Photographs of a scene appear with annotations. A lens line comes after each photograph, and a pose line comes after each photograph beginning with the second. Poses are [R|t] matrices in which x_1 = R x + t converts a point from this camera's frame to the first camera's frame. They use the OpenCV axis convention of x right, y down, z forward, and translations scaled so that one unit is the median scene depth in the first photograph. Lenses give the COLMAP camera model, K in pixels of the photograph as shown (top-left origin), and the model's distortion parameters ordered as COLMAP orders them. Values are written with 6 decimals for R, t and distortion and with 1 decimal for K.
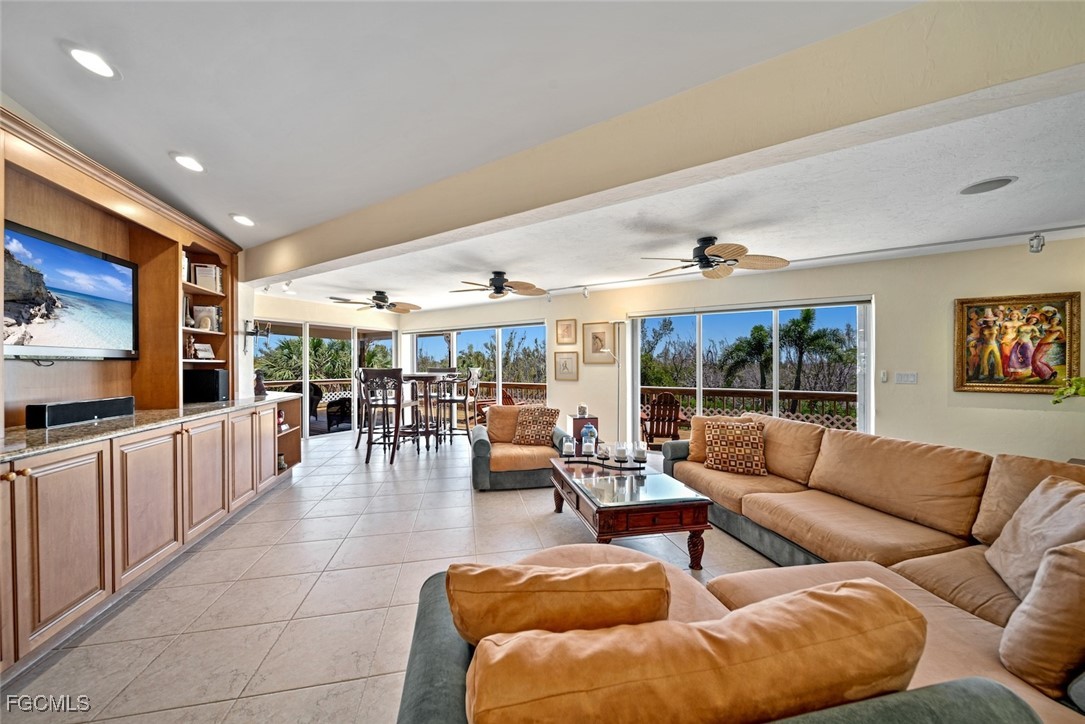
lens RADIAL K [[383.9, 0, 548.5], [0, 383.9, 367.1], [0, 0, 1]] dist [0.001762, -0.001331]
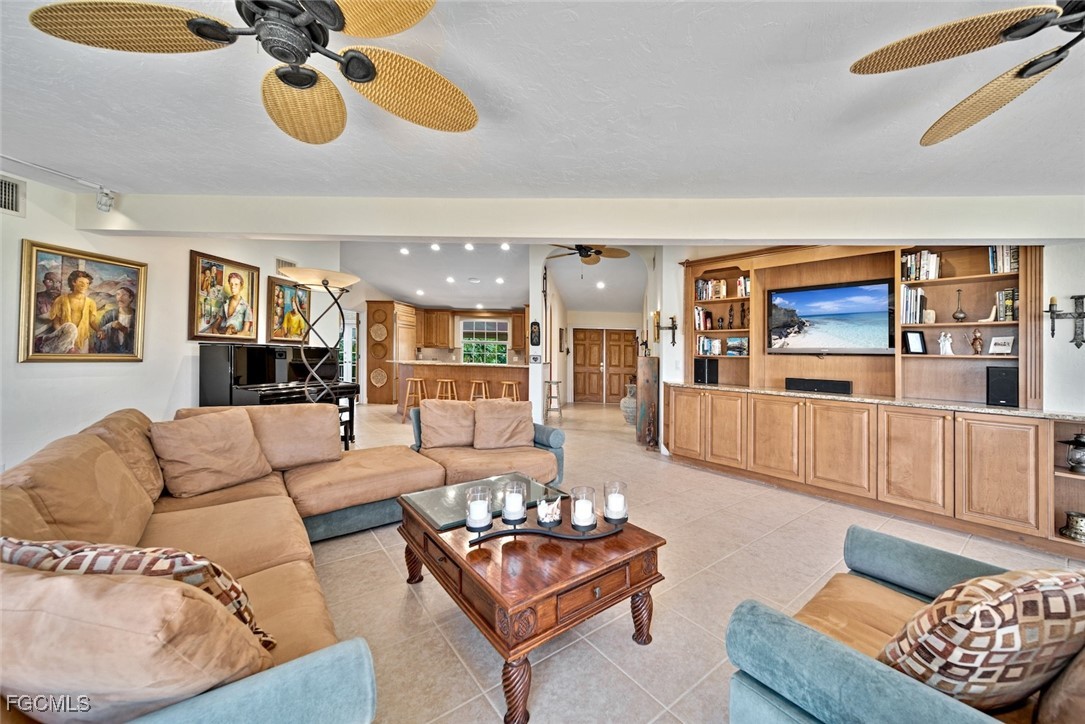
lens RADIAL K [[383.9, 0, 560.0], [0, 383.9, 351.6], [0, 0, 1]] dist [0.001762, -0.001331]
pose [[-0.906407, -0.030179, -0.421327, 0.297110], [-0.030361, 0.999519, -0.006277, 0.006160], [0.421314, 0.007103, -0.906887, 1.259965]]
